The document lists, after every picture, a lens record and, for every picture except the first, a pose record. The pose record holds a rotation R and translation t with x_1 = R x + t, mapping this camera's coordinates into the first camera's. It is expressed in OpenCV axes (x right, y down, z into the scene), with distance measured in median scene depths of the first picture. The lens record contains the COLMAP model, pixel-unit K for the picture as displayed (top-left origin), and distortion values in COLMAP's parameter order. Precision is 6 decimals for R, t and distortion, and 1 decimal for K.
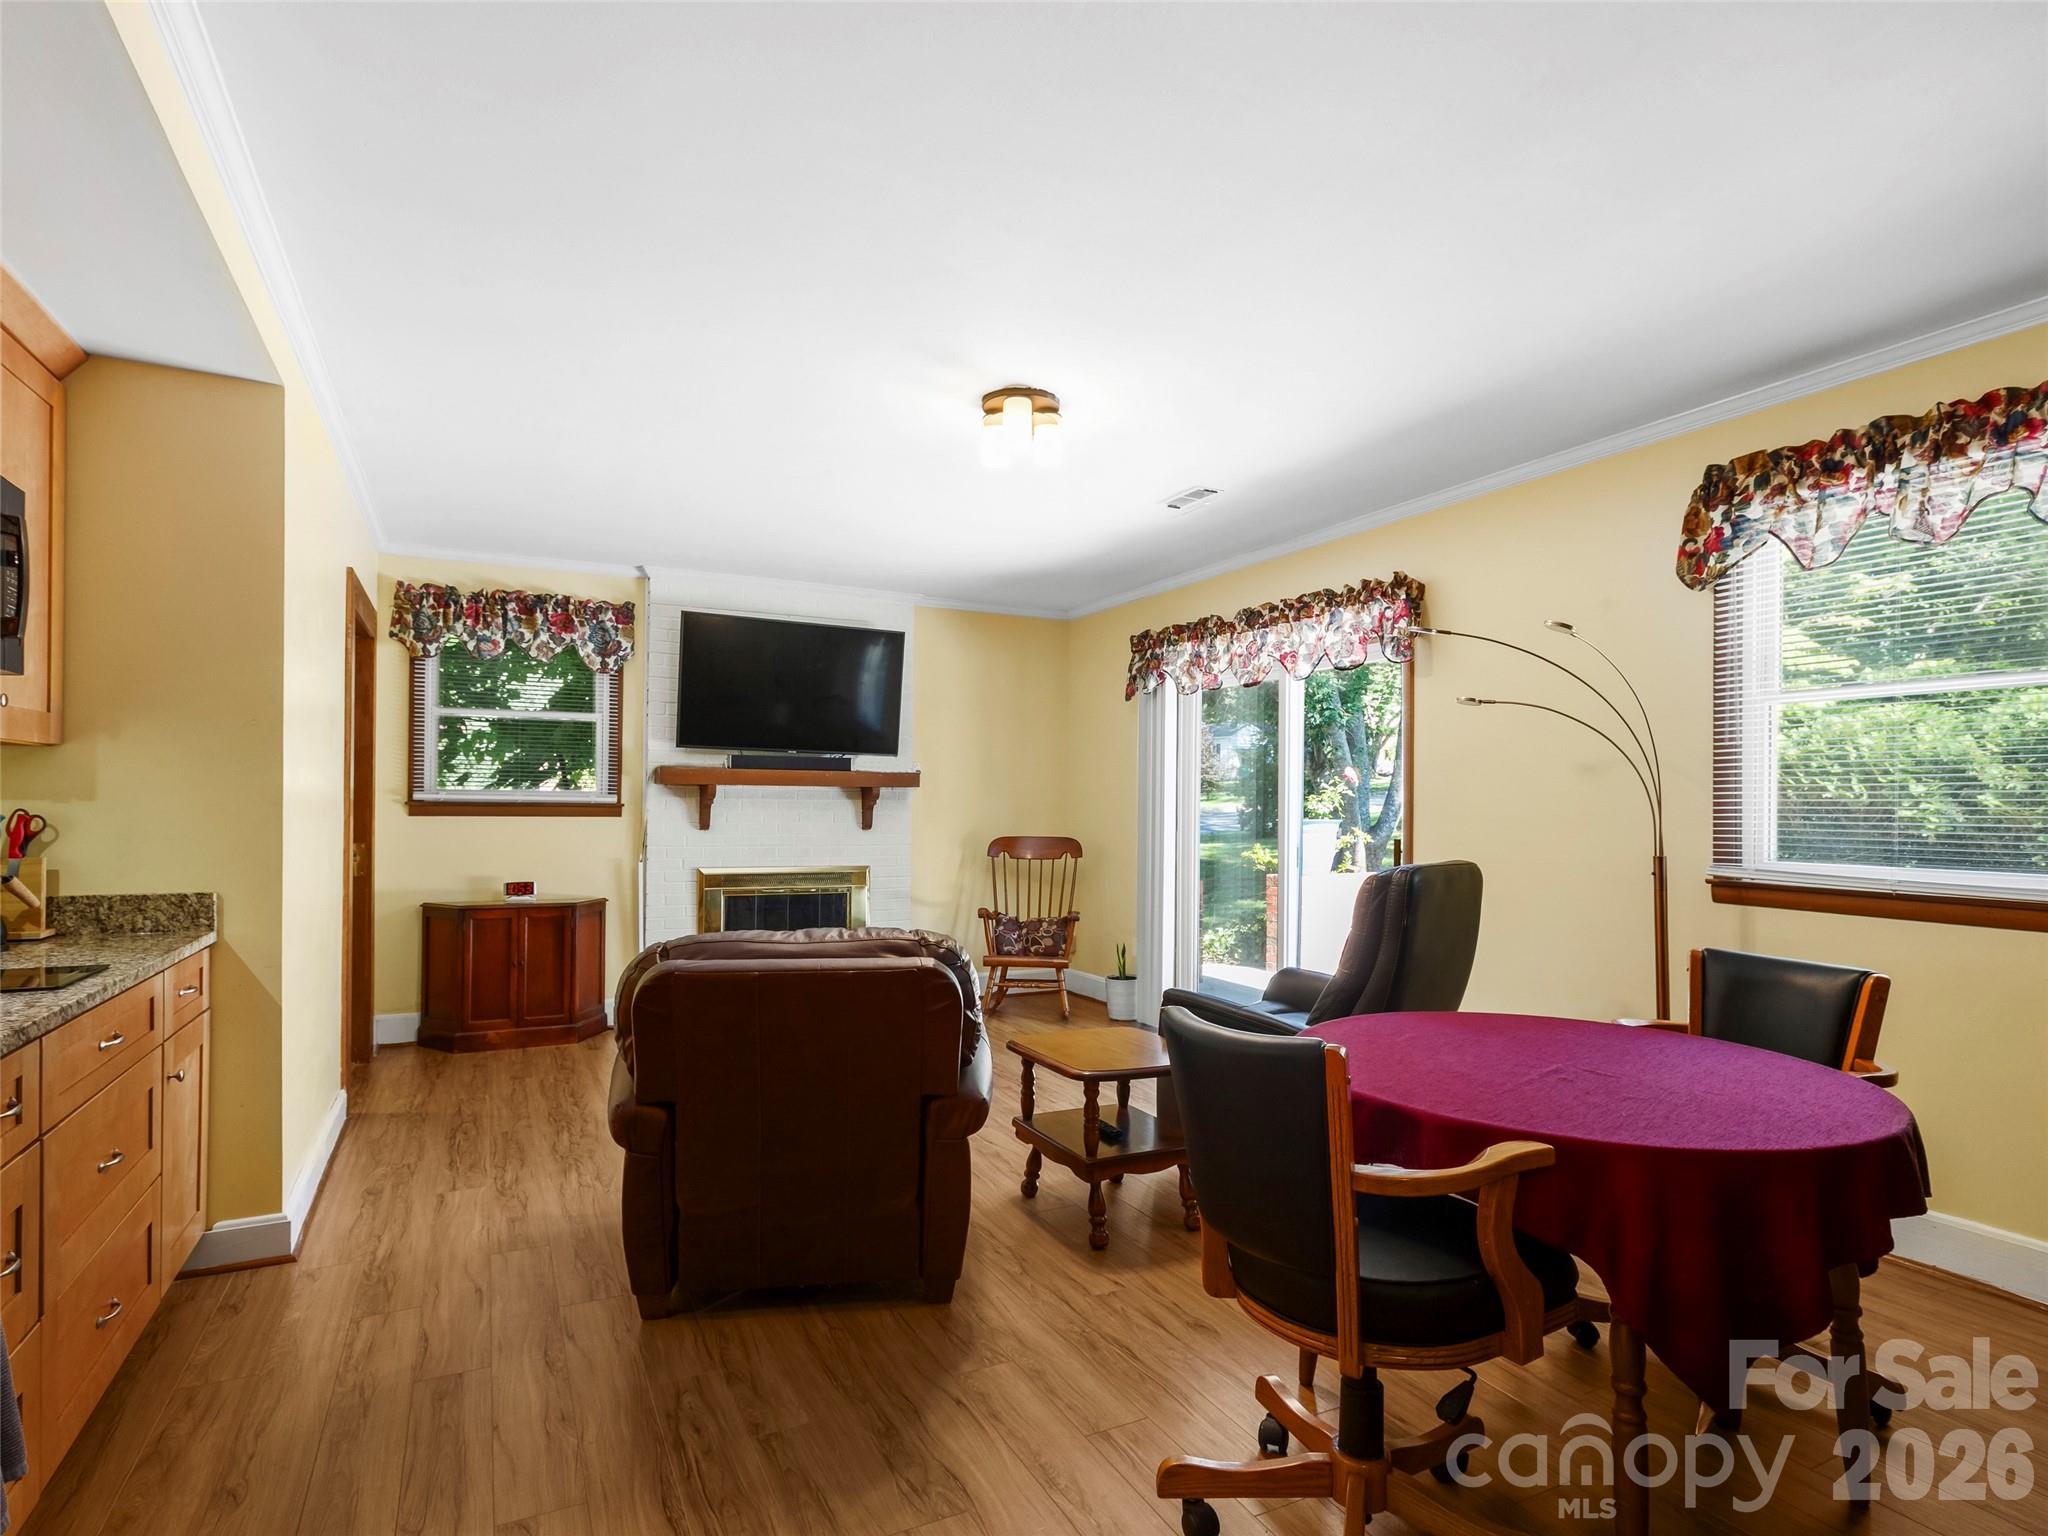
lens RADIAL K [[1074.2, 0, 991.9], [0, 1074.2, 808.7], [0, 0, 1]] dist [0.002185, -0.000833]
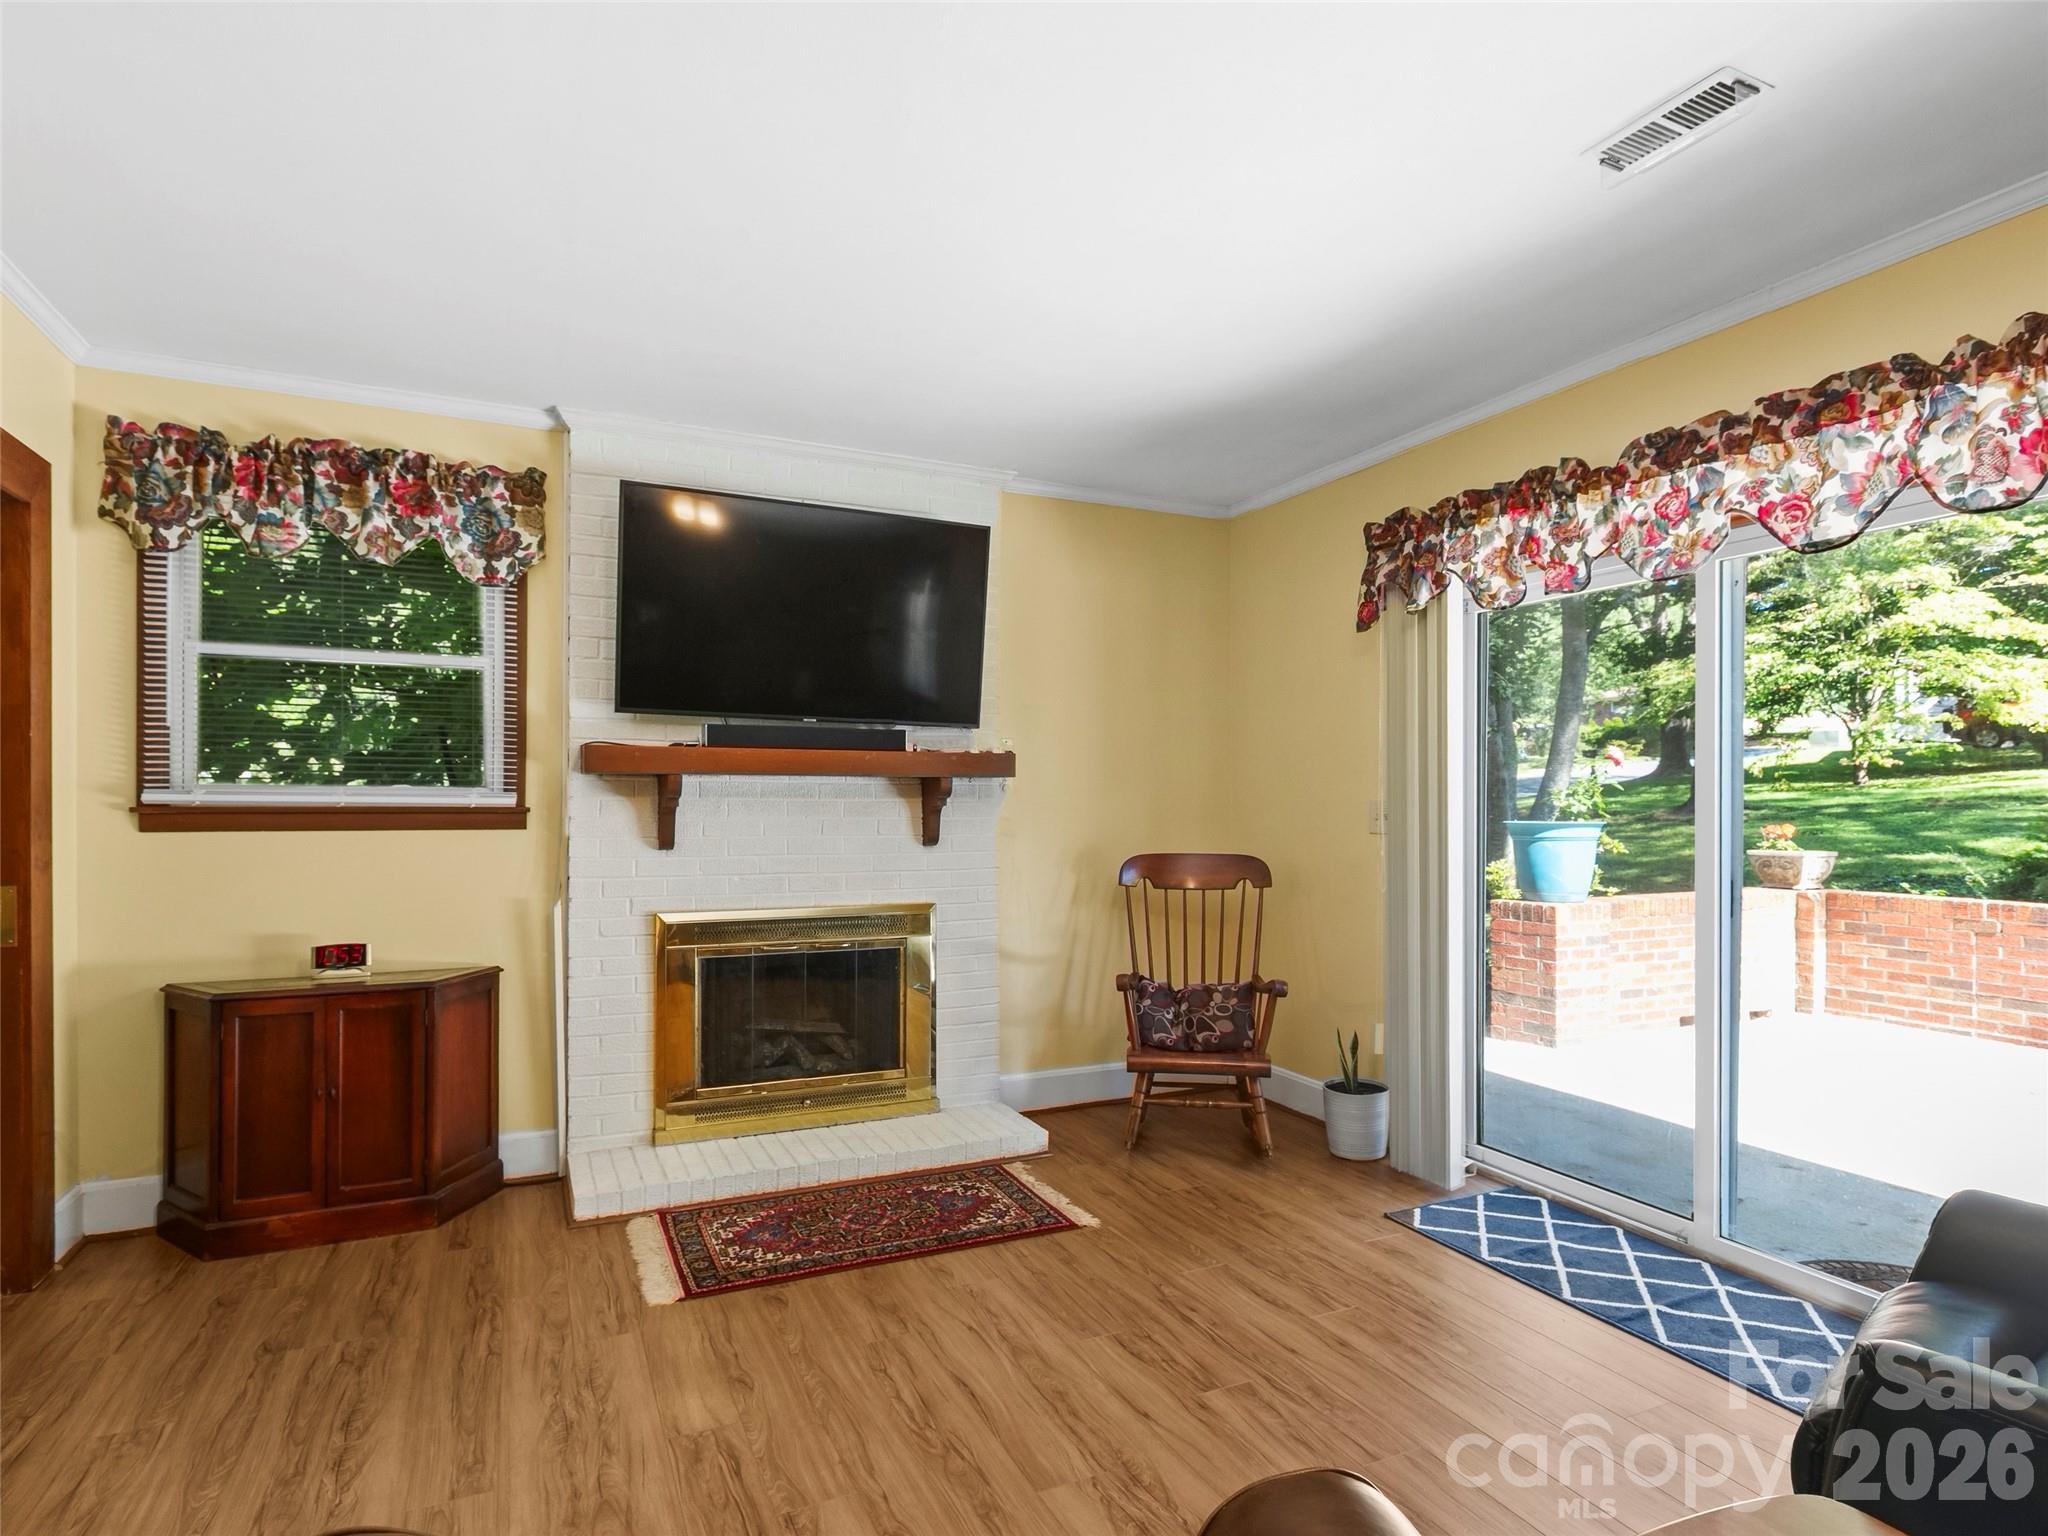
lens RADIAL K [[1074.2, 0, 1003.4], [0, 1074.2, 788.6], [0, 0, 1]] dist [0.002185, -0.000833]
pose [[0.999962, -0.008673, -0.000687, -0.079661], [0.008657, 0.999758, -0.020221, -0.000918], [0.000863, 0.020214, 0.999795, 0.412312]]
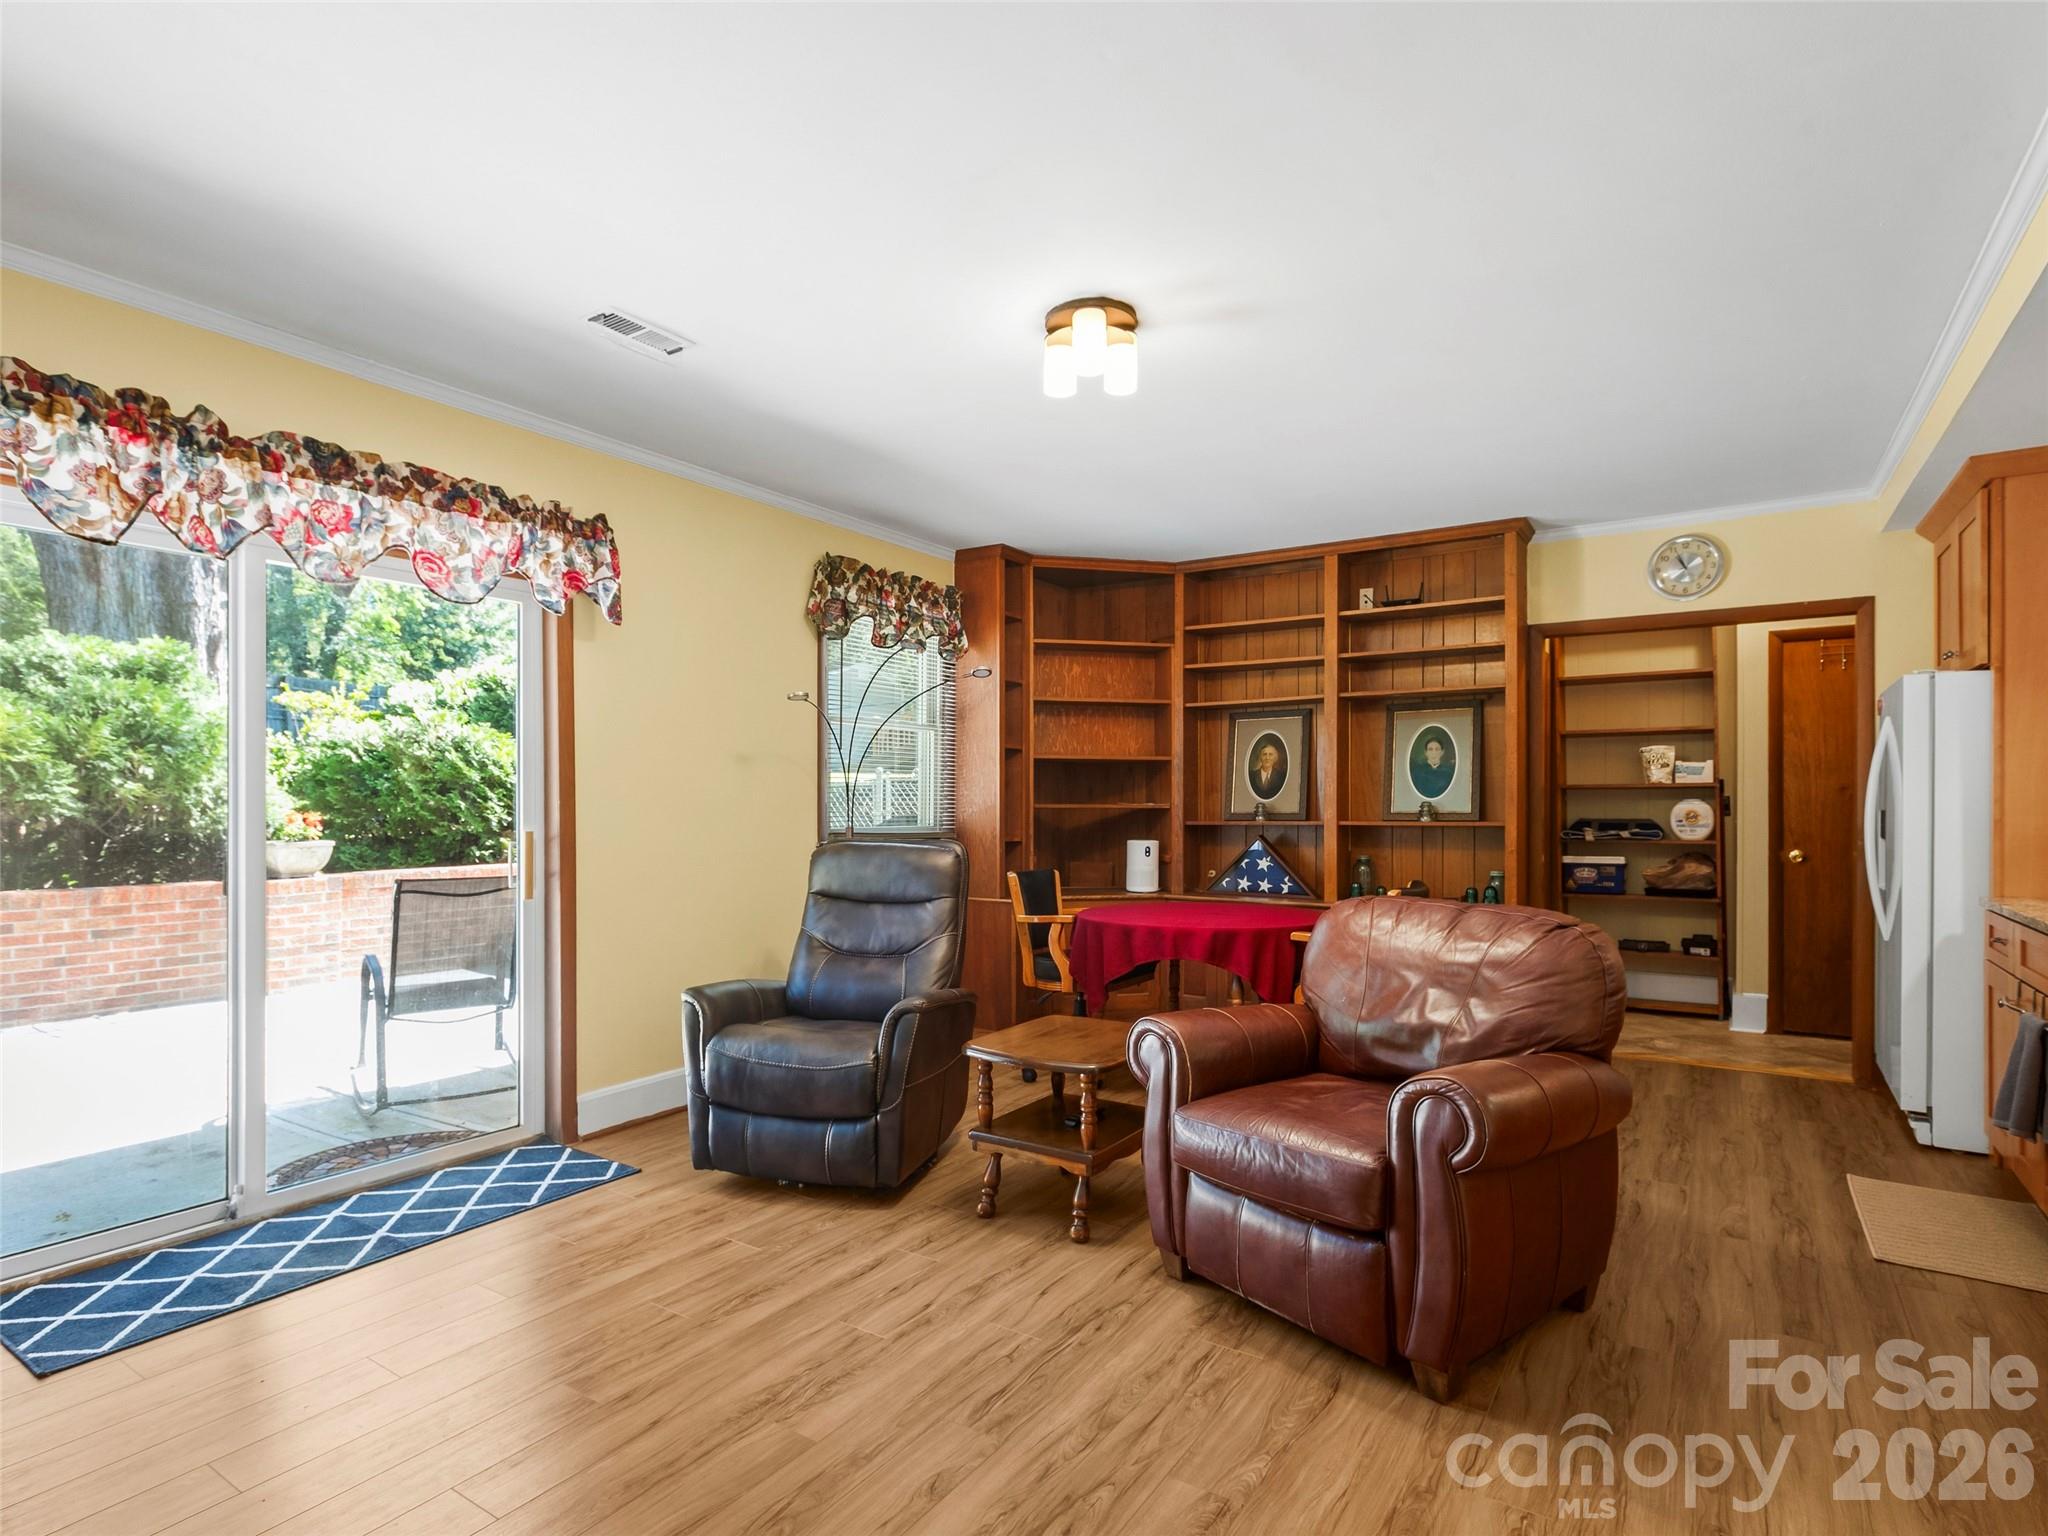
lens RADIAL K [[1074.2, 0, 1032.7], [0, 1074.2, 785.8], [0, 0, 1]] dist [0.002185, -0.000833]
pose [[-0.520546, 0.003512, 0.853827, -0.395725], [-0.001997, 0.999984, -0.005331, -0.000582], [-0.853832, -0.004480, -0.520530, 0.858133]]
